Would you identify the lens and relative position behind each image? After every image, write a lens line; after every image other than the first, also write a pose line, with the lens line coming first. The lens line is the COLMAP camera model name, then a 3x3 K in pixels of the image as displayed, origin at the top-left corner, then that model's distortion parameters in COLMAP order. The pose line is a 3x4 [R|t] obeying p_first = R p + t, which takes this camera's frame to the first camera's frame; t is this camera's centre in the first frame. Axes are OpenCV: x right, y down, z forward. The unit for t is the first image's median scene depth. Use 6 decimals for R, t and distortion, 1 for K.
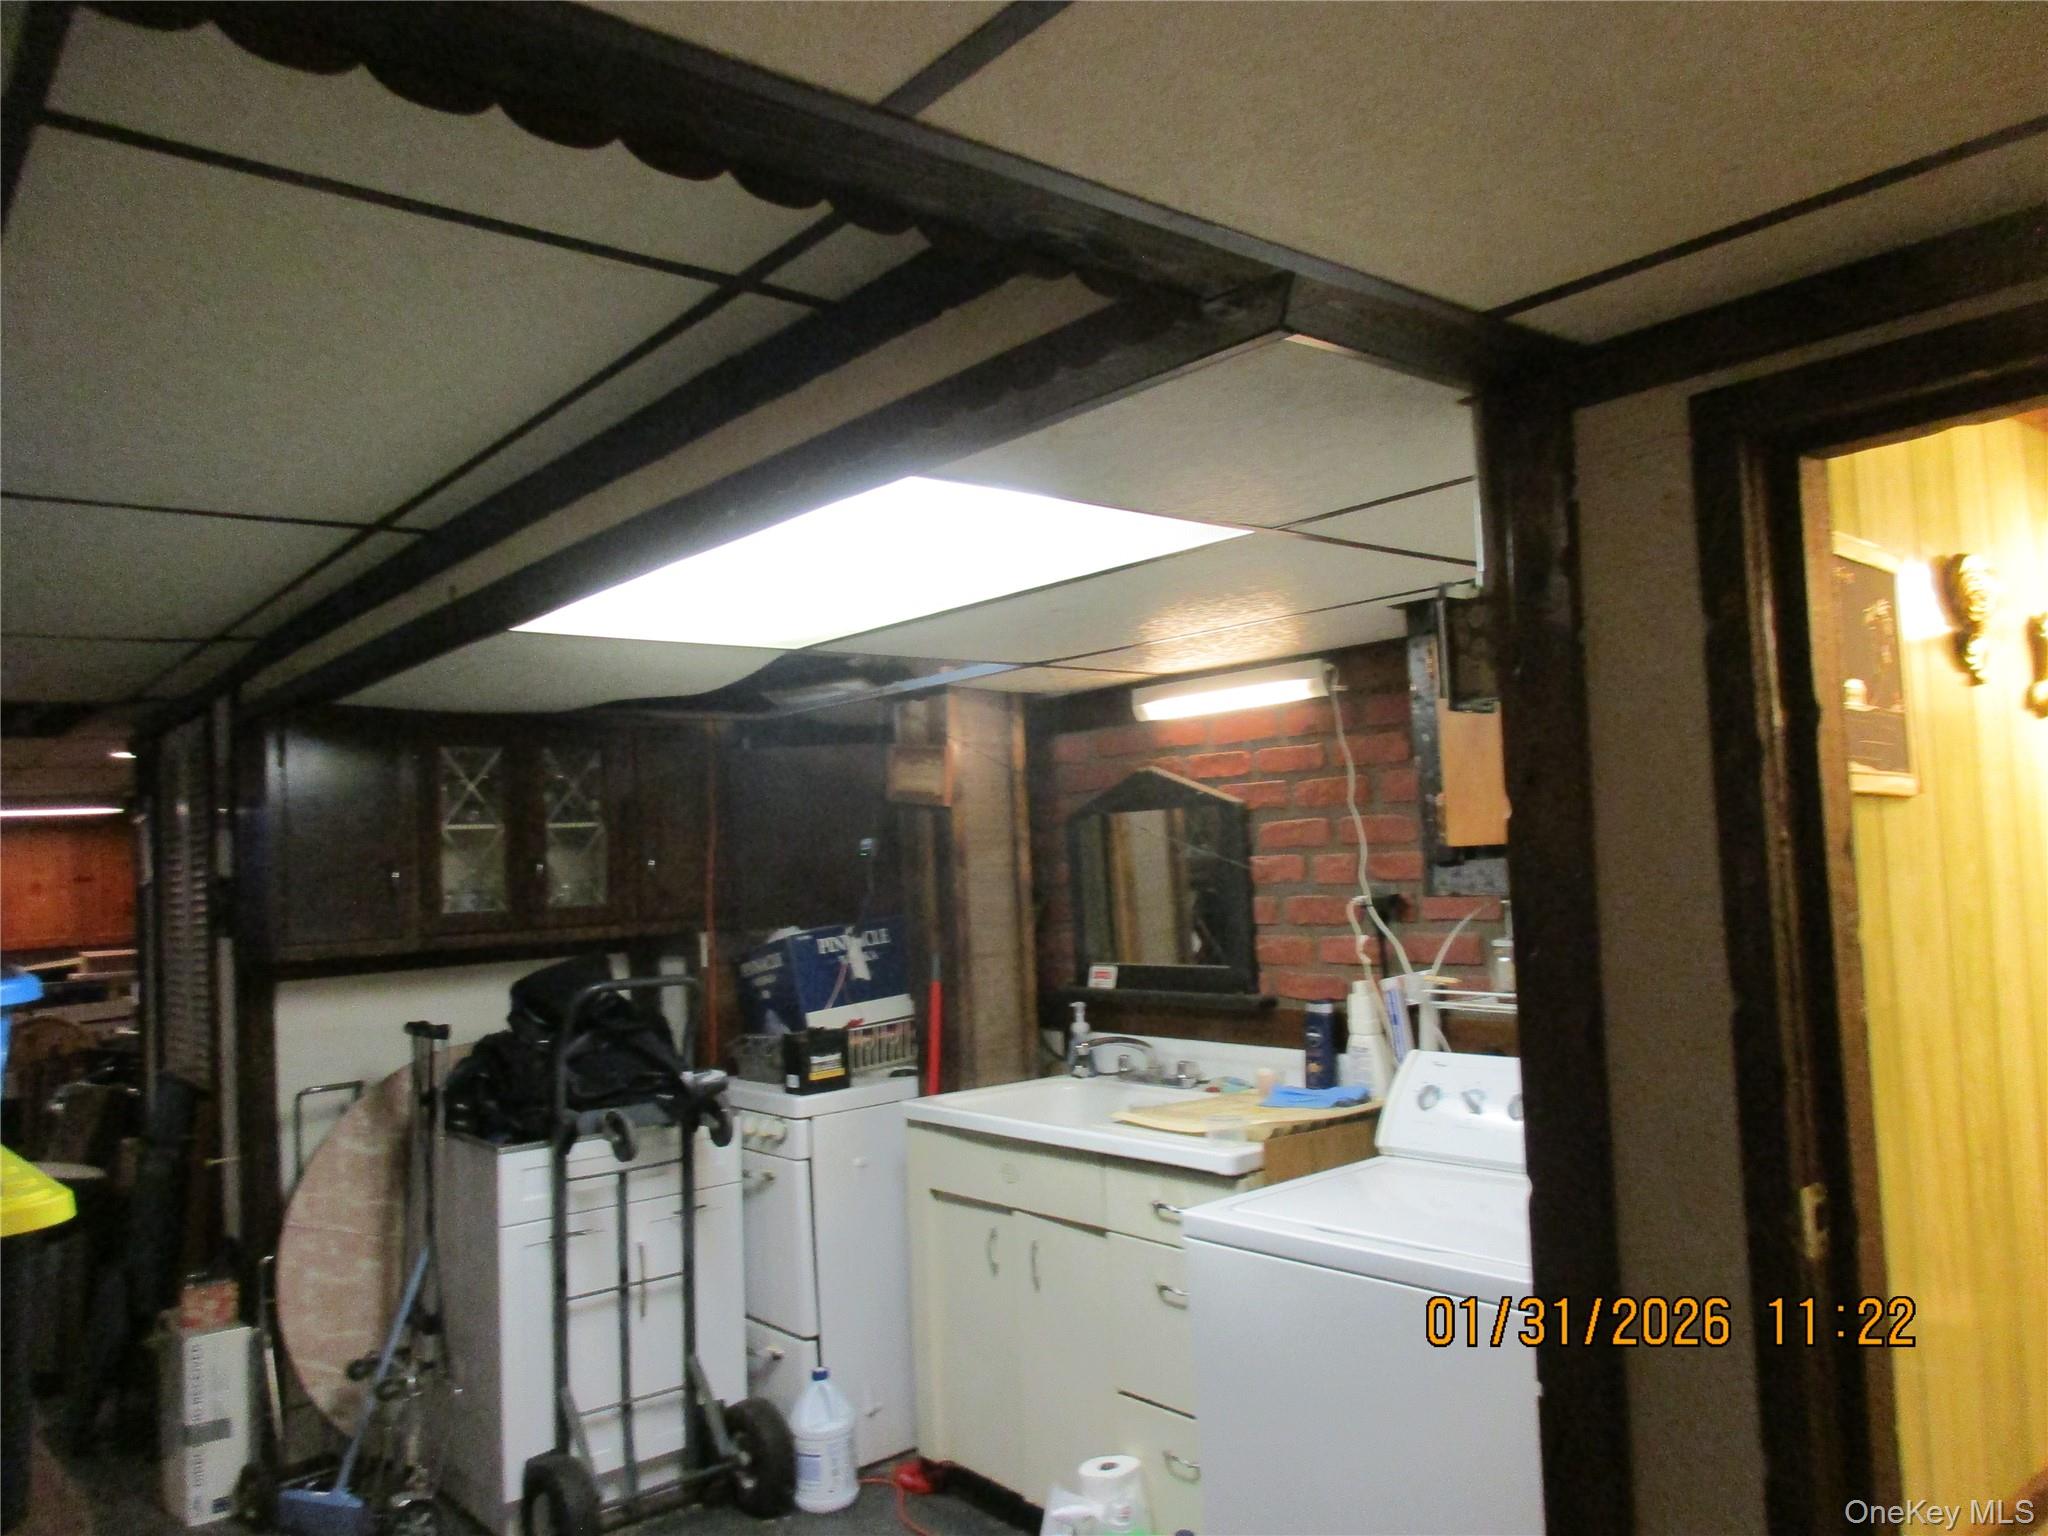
lens RADIAL K [[1520.2, 0, 1017.4], [0, 1520.2, 756.2], [0, 0, 1]] dist [-0.002861, -0.007397]
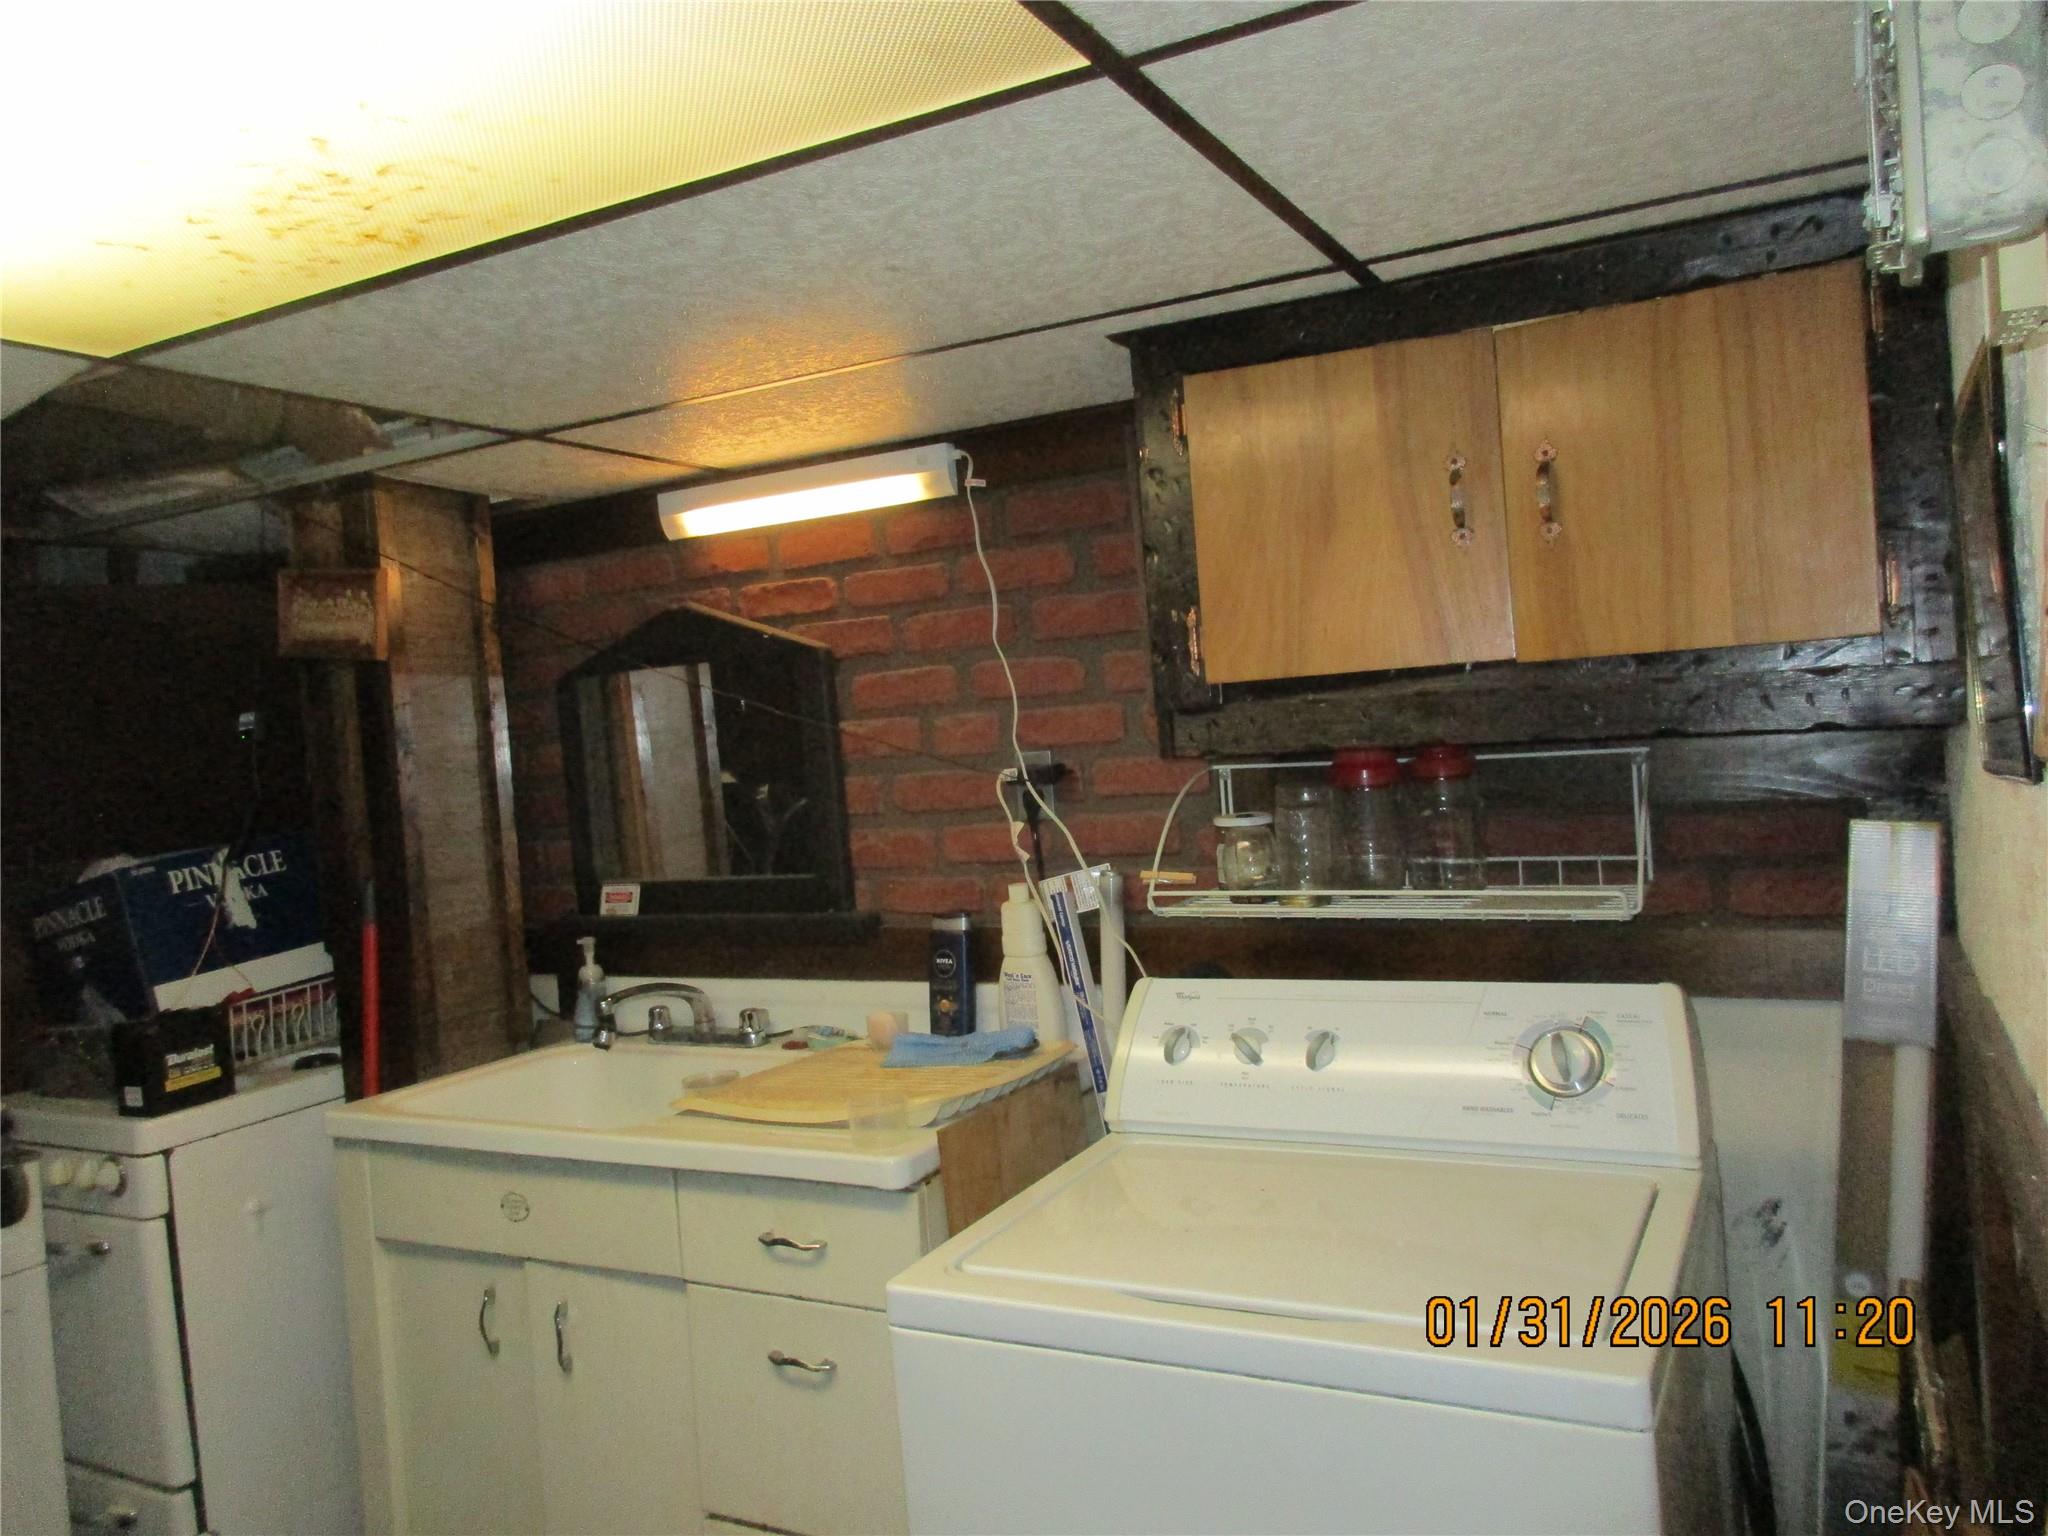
lens RADIAL K [[1520.2, 0, 1017.4], [0, 1520.2, 756.2], [0, 0, 1]] dist [-0.002861, -0.007397]
pose [[0.924544, -0.031621, 0.379761, -0.043233], [0.006954, 0.997785, 0.066151, 0.033390], [-0.381012, -0.058518, 0.922717, 0.288745]]
